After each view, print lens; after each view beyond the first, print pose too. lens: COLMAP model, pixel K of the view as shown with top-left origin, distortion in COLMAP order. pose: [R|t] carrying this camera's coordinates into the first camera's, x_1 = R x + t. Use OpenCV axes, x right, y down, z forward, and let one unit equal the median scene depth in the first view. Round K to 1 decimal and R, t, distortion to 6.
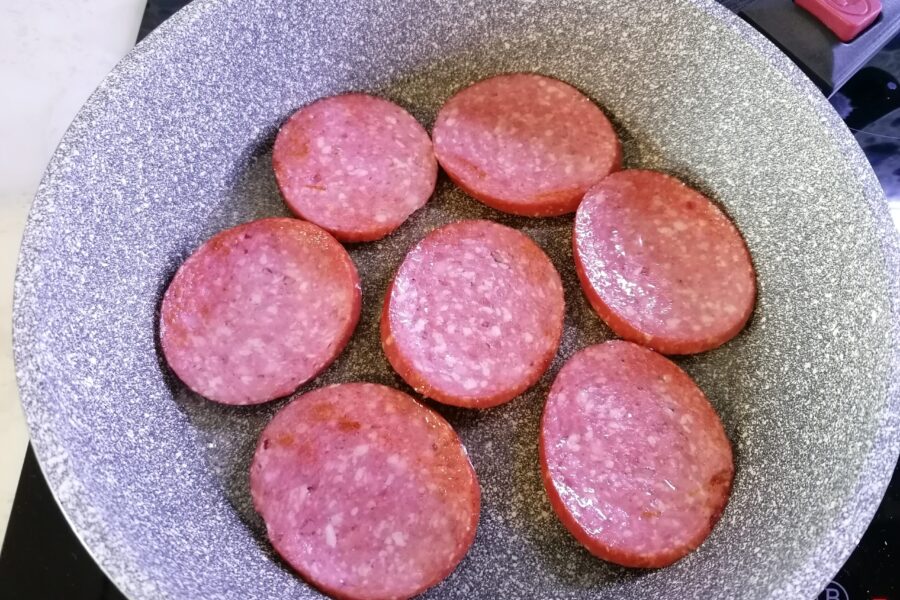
lens RADIAL K [[687.3, 0, 450.0], [0, 687.3, 300.0], [0, 0, 1]] dist [0.054043, -0.061378]
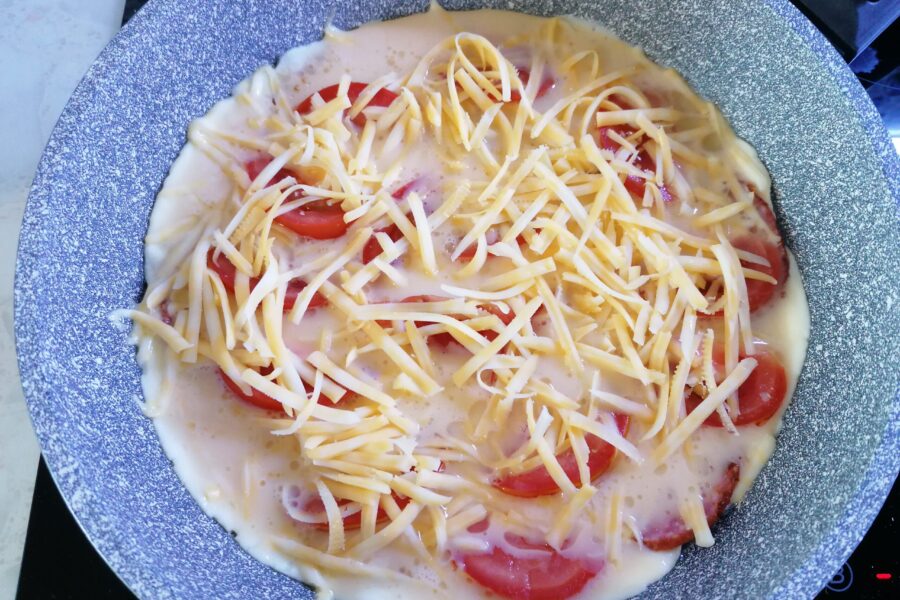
lens RADIAL K [[691.7, 0, 451.4], [0, 691.7, 301.1], [0, 0, 1]] dist [0.007916, -0.004535]
pose [[0.999488, -0.020249, -0.024789, 0.022108], [0.022723, 0.994321, 0.103971, -0.089536], [0.022543, -0.104481, 0.994271, 0.022765]]
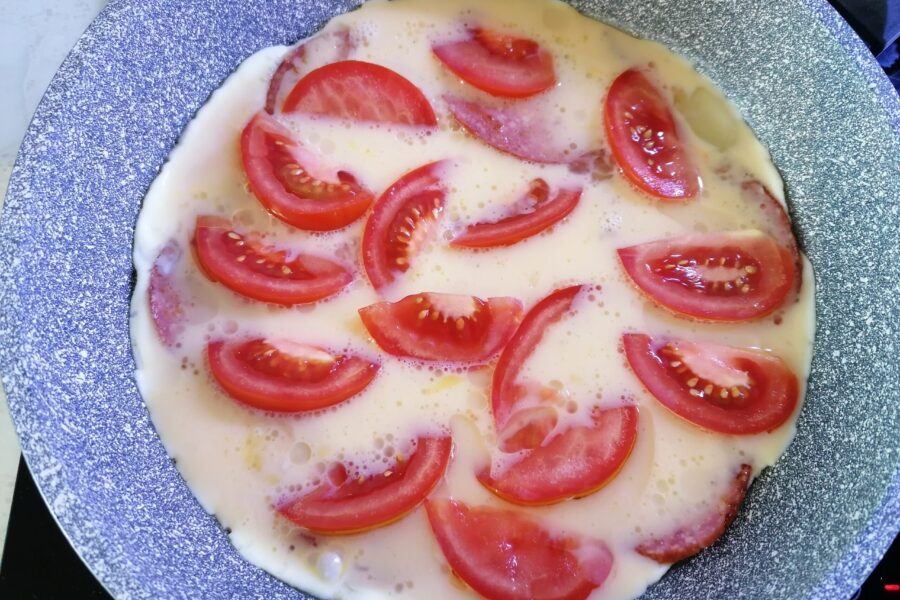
lens RADIAL K [[693.6, 0, 451.6], [0, 693.6, 301.5], [0, 0, 1]] dist [-0.002010, -0.004660]
pose [[0.999957, 0.000620, -0.009288, -0.001441], [0.000587, 0.991598, 0.129360, -0.104252], [0.009291, -0.129360, 0.991554, 0.070834]]
